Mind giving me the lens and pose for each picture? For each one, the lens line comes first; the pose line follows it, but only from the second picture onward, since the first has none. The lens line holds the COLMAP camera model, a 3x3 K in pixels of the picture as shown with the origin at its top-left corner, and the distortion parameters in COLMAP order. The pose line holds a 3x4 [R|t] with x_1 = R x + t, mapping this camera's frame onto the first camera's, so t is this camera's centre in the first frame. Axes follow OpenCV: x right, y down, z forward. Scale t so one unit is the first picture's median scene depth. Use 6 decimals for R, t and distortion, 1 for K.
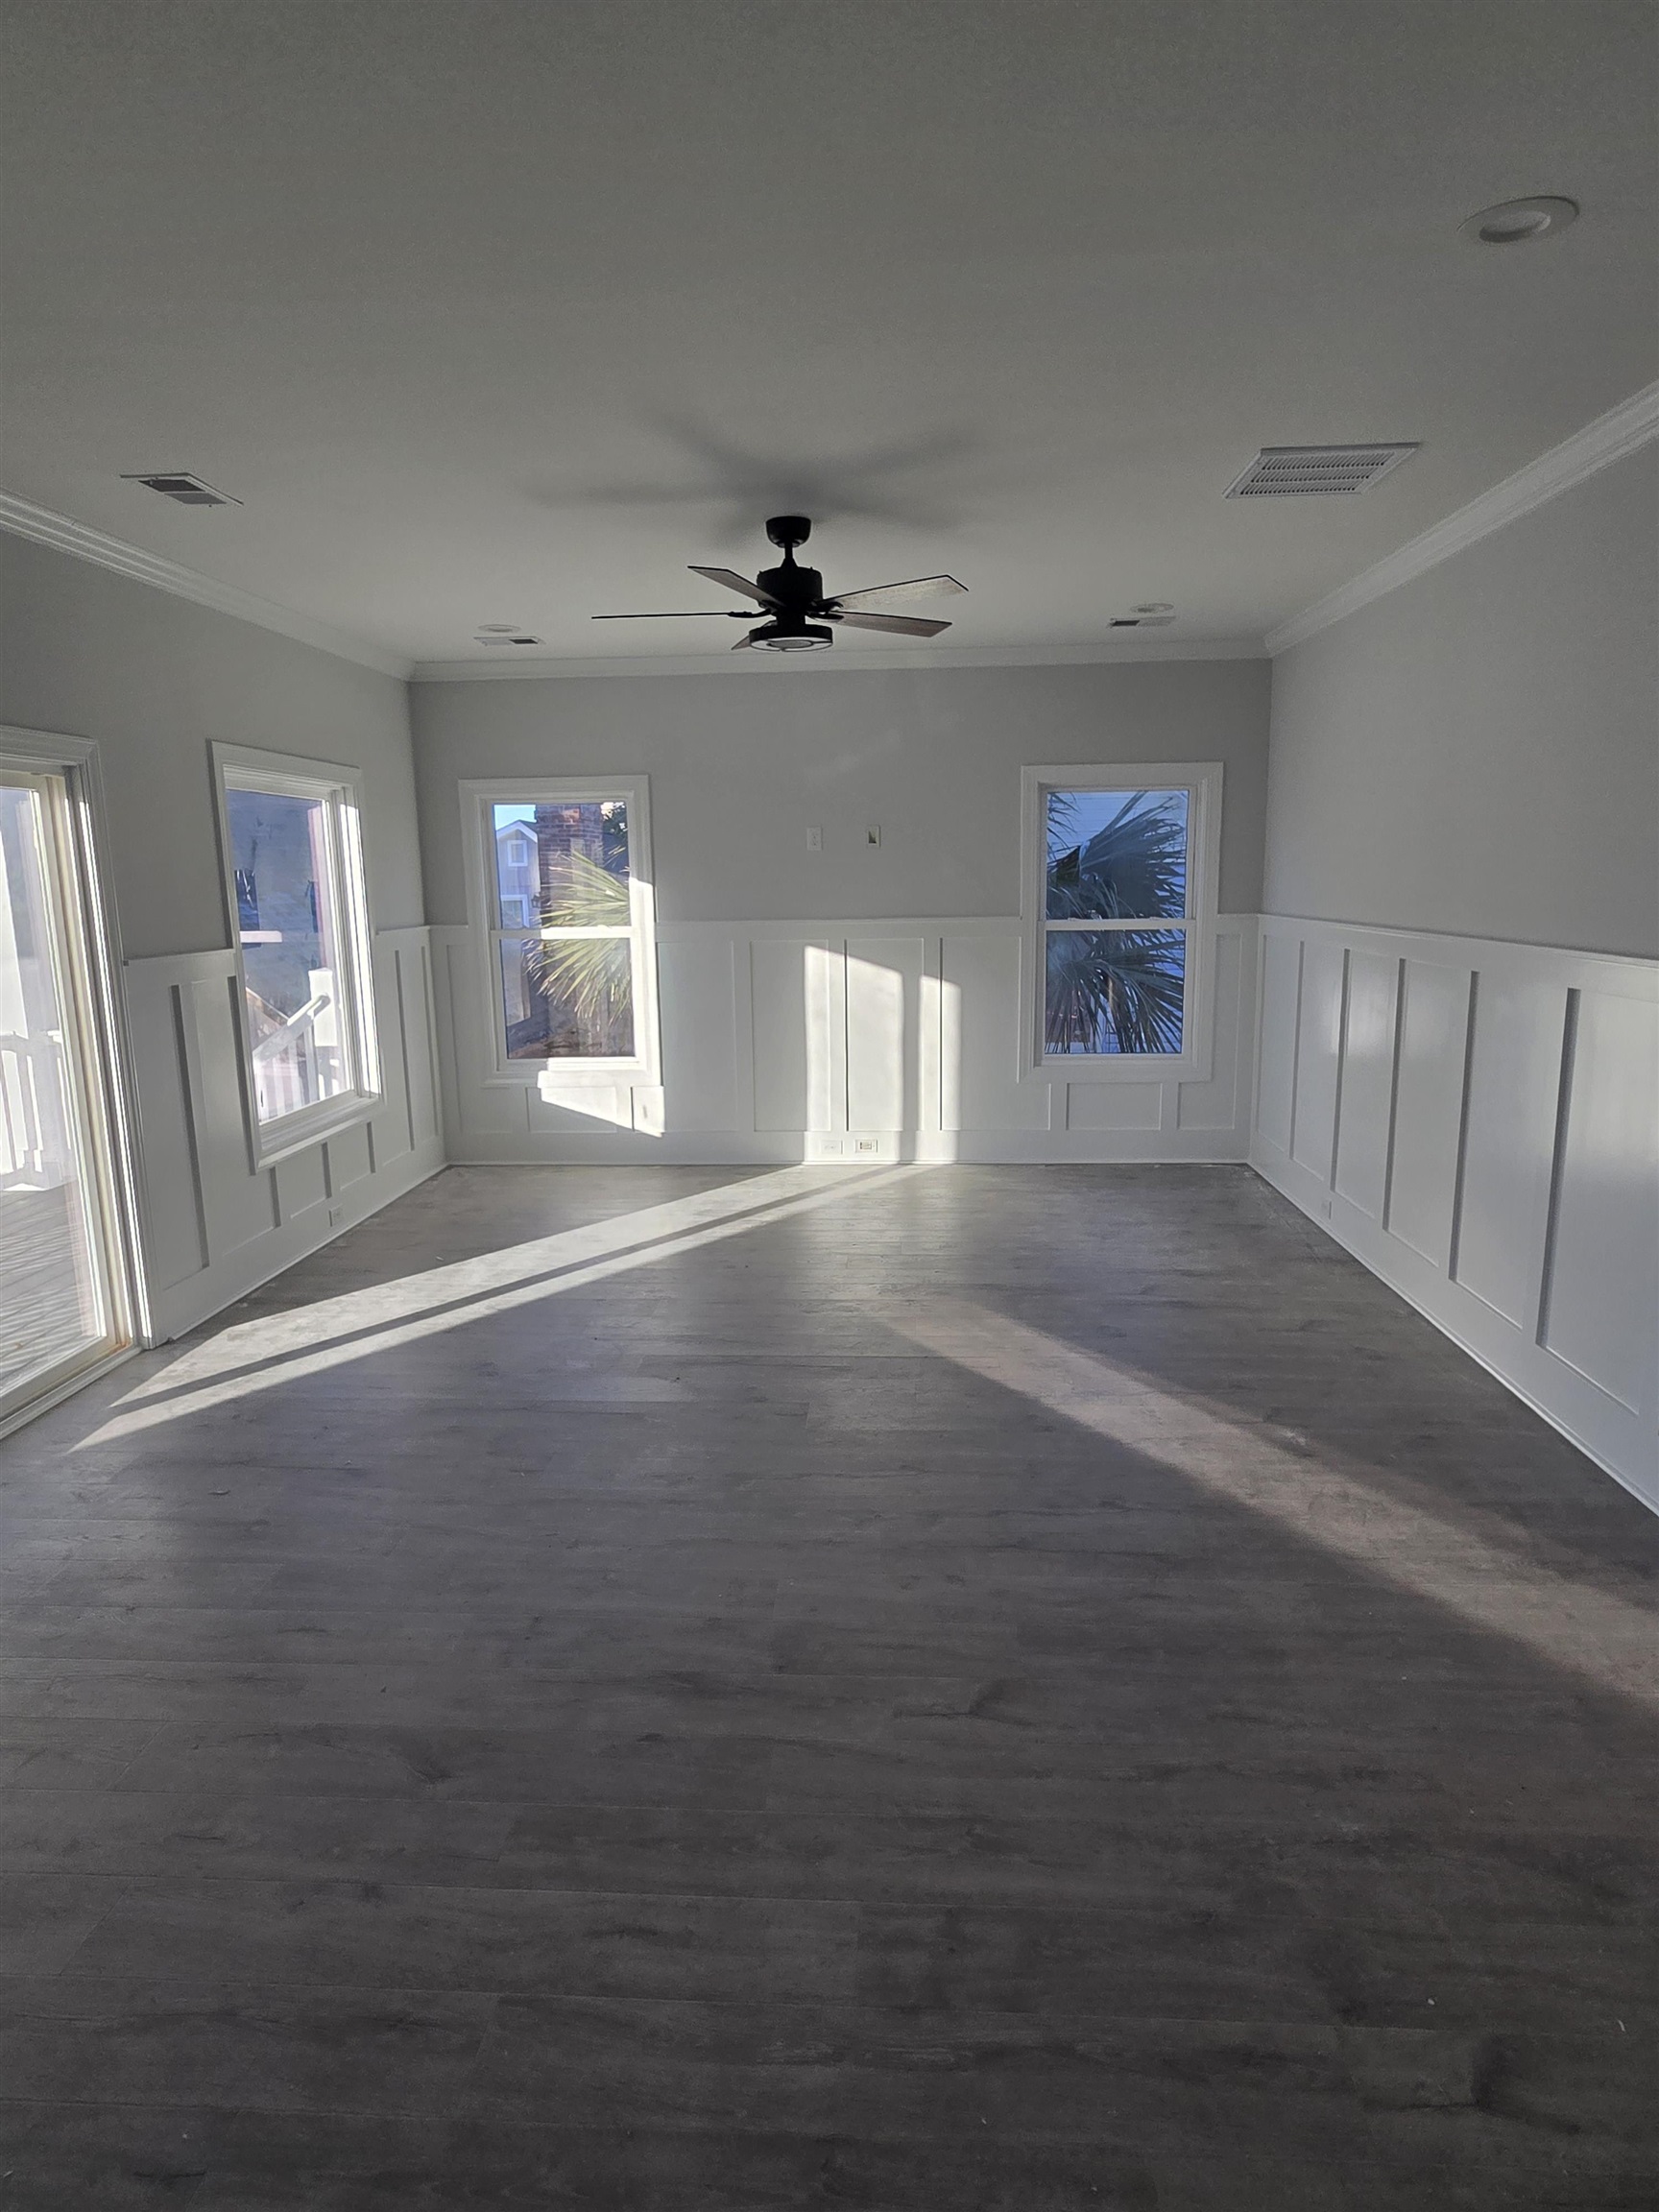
lens RADIAL K [[1254.0, 0, 830.7], [0, 1254.0, 1090.8], [0, 0, 1]] dist [0.003590, 0.000404]
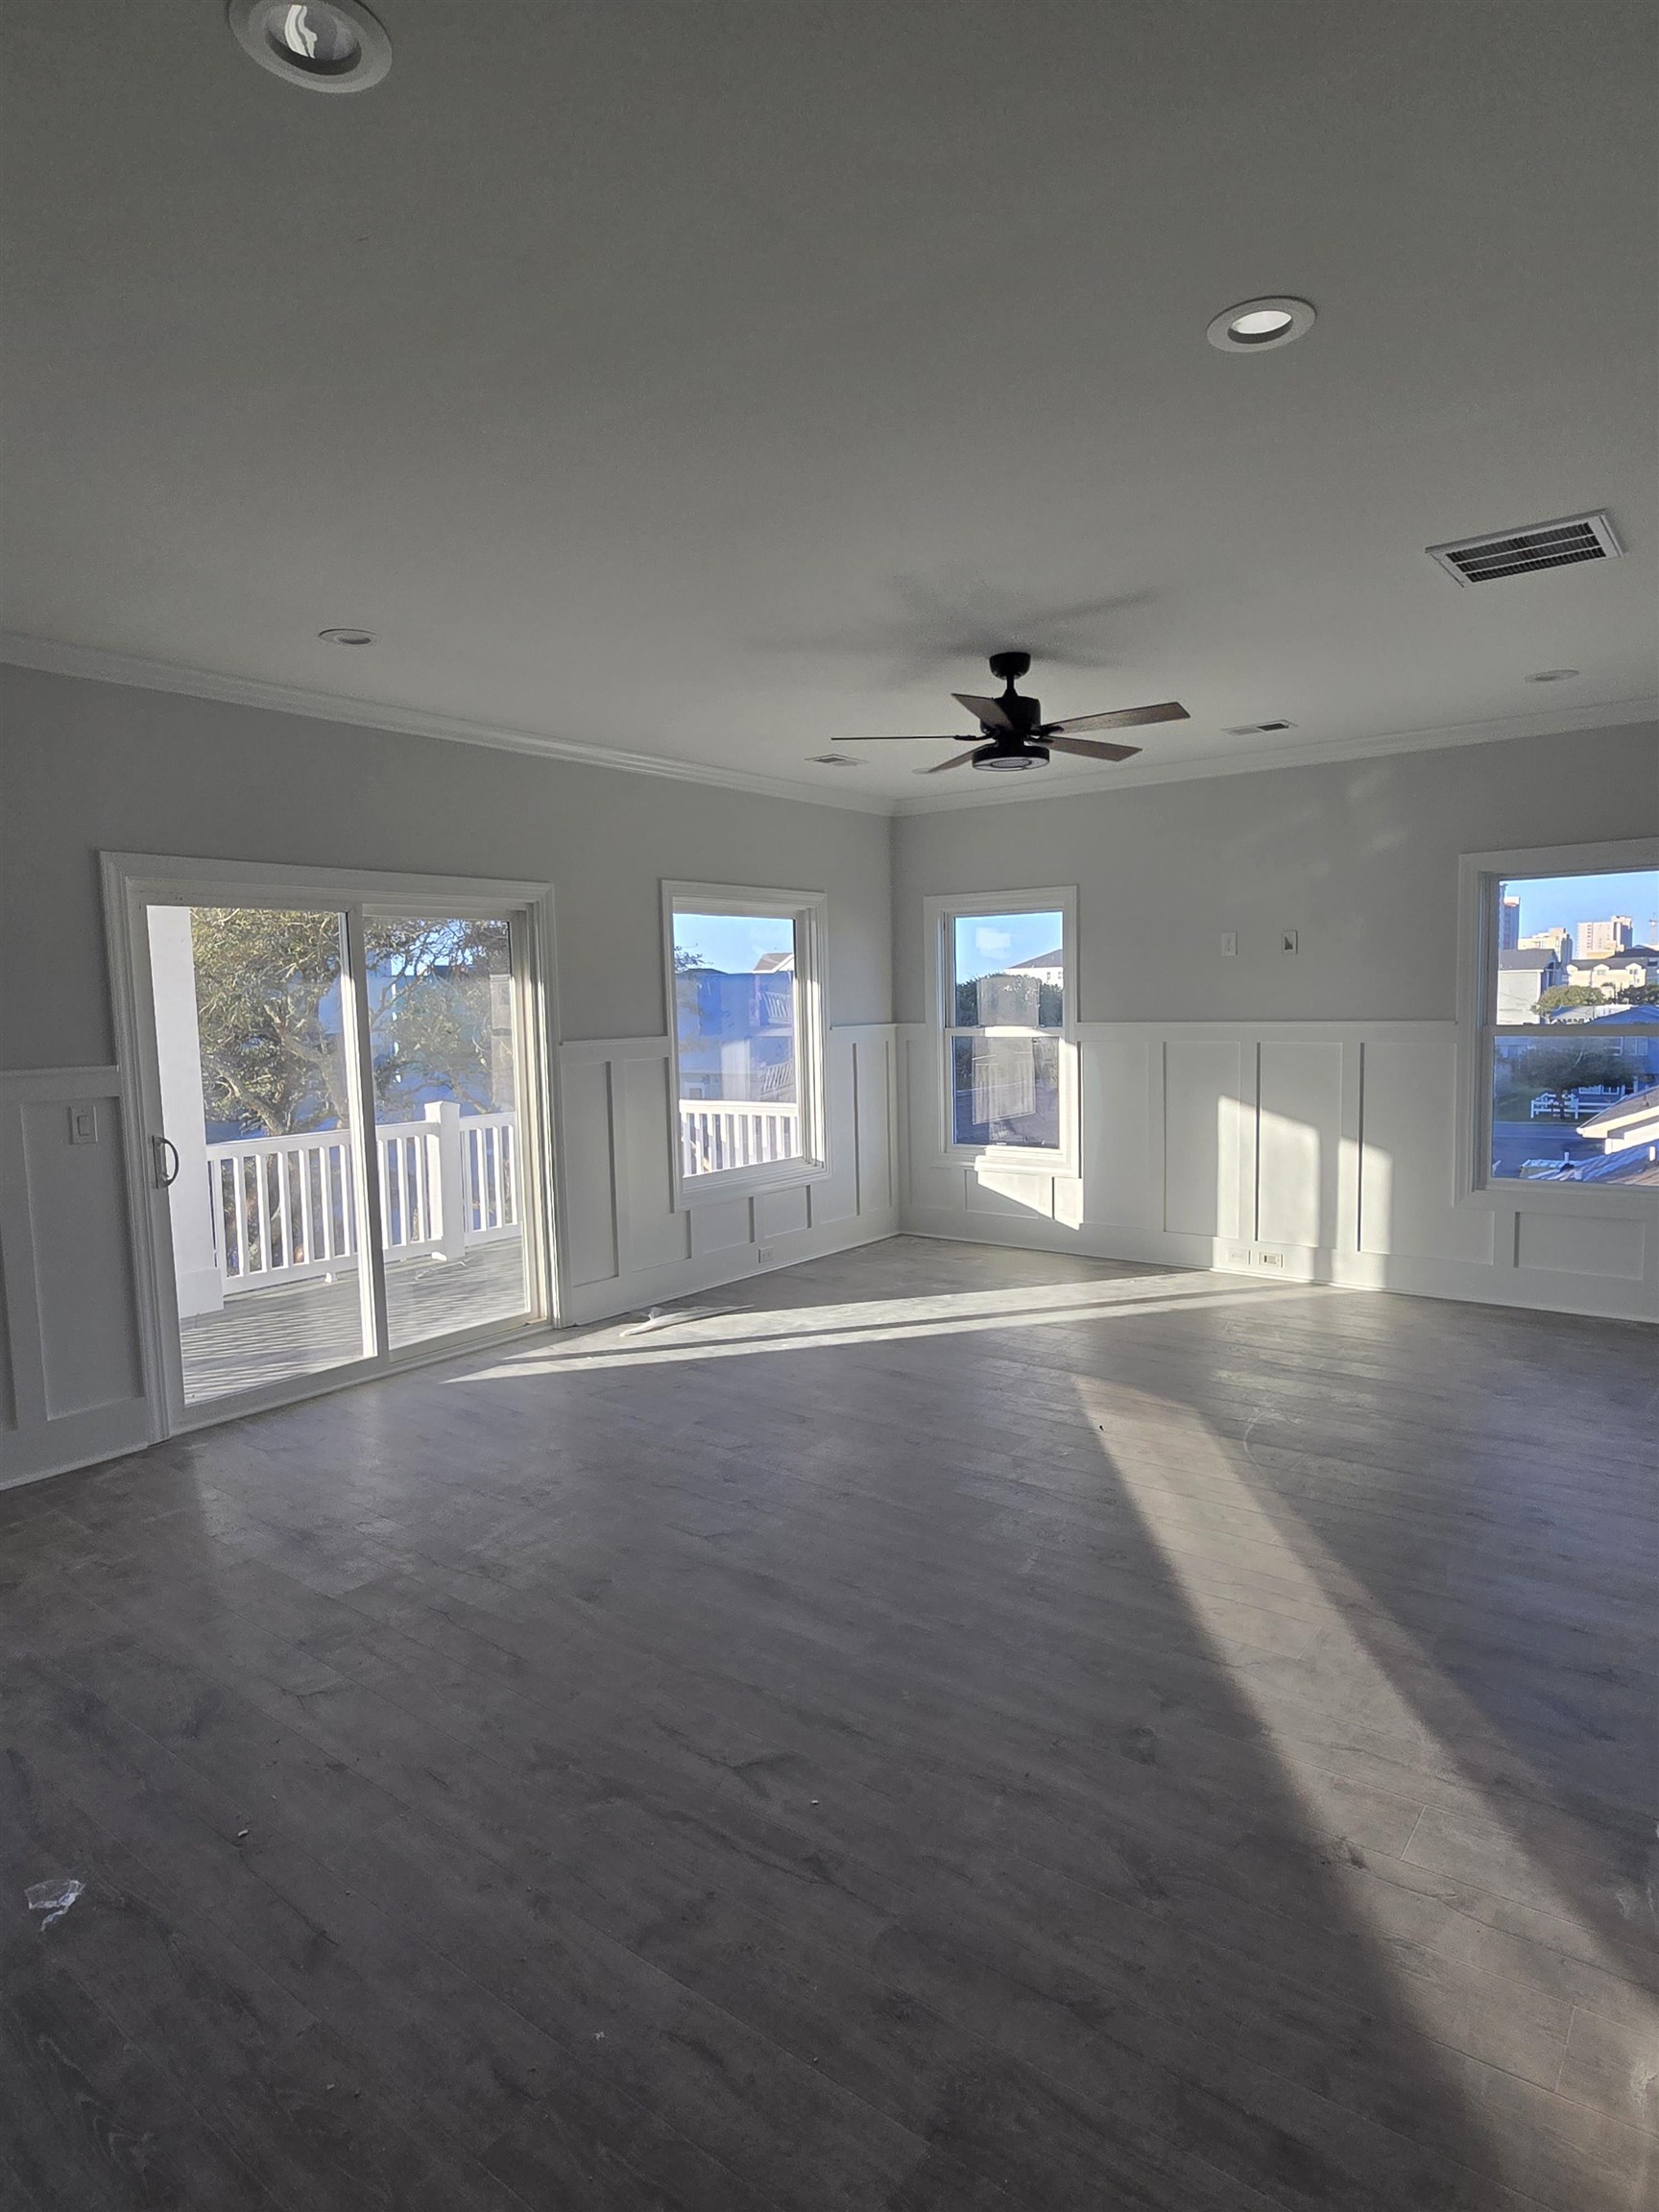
lens RADIAL K [[1254.0, 0, 838.3], [0, 1254.0, 1119.3], [0, 0, 1]] dist [0.003590, 0.000404]
pose [[0.827264, 0.058149, -0.558796, 0.293071], [-0.091986, 0.995226, -0.032615, -0.000725], [0.554231, 0.078382, 0.828664, 0.021157]]
